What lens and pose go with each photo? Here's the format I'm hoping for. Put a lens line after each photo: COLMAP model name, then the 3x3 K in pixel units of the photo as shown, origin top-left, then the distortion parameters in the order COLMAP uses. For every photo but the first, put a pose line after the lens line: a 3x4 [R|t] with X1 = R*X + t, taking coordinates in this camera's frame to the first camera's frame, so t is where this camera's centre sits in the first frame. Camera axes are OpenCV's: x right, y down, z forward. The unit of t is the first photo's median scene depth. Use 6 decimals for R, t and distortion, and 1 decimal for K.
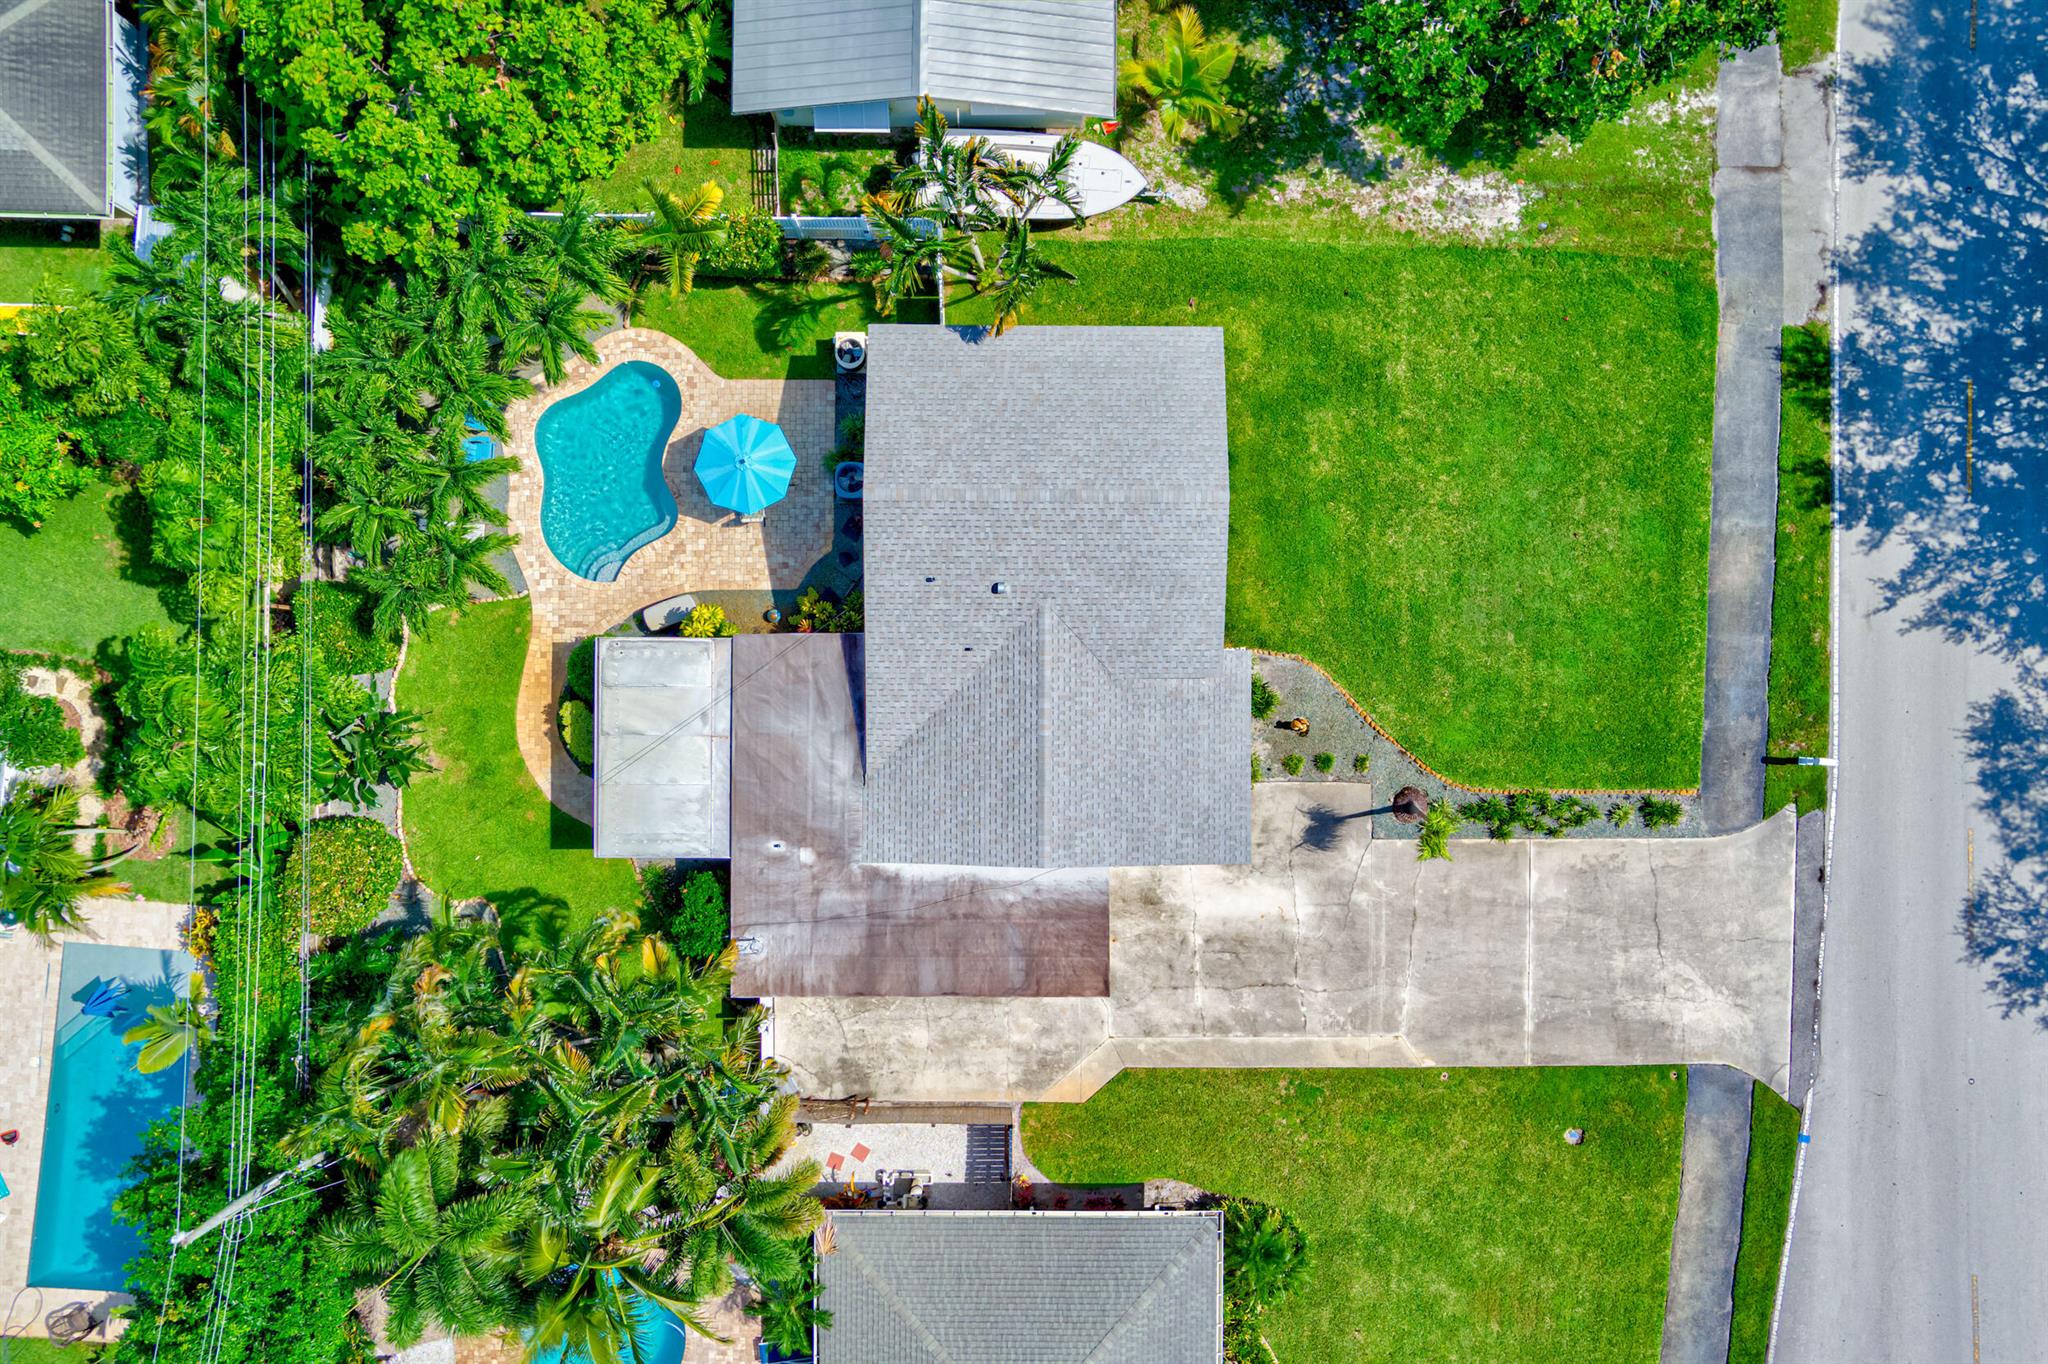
lens RADIAL K [[1600.9, 0, 1020.2], [0, 1600.9, 685.7], [0, 0, 1]] dist [-0.035447, 0.043651]
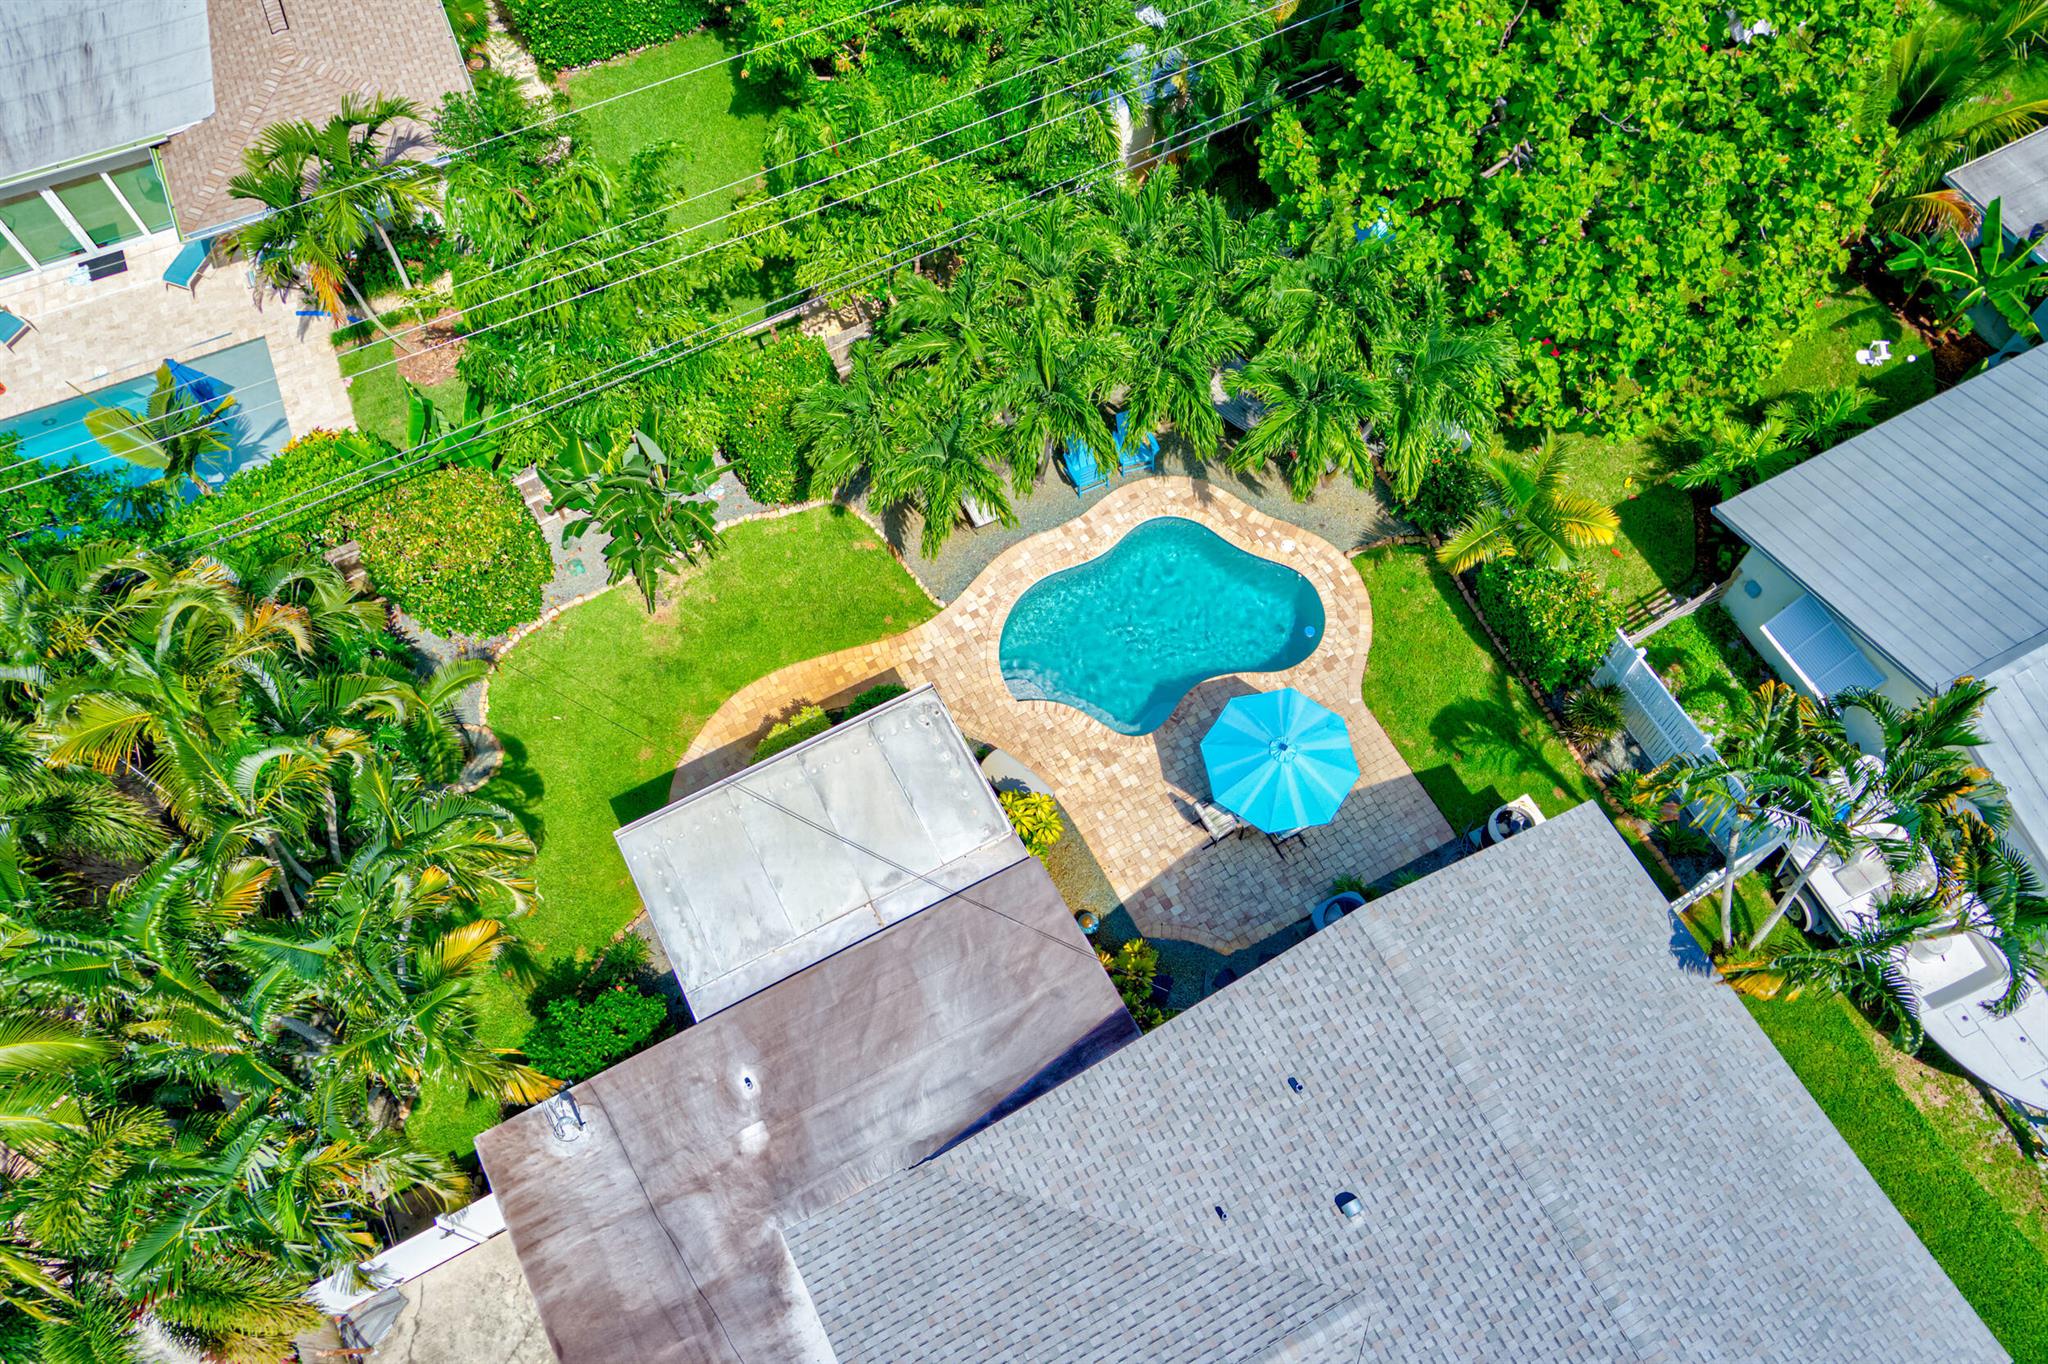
lens RADIAL K [[1600.9, 0, 1020.2], [0, 1600.9, 685.7], [0, 0, 1]] dist [-0.035447, 0.043651]
pose [[0.469266, 0.782787, -0.408699, 0.016196], [-0.882494, 0.432243, -0.185394, 0.057395], [0.031533, 0.447673, 0.893641, 0.417098]]
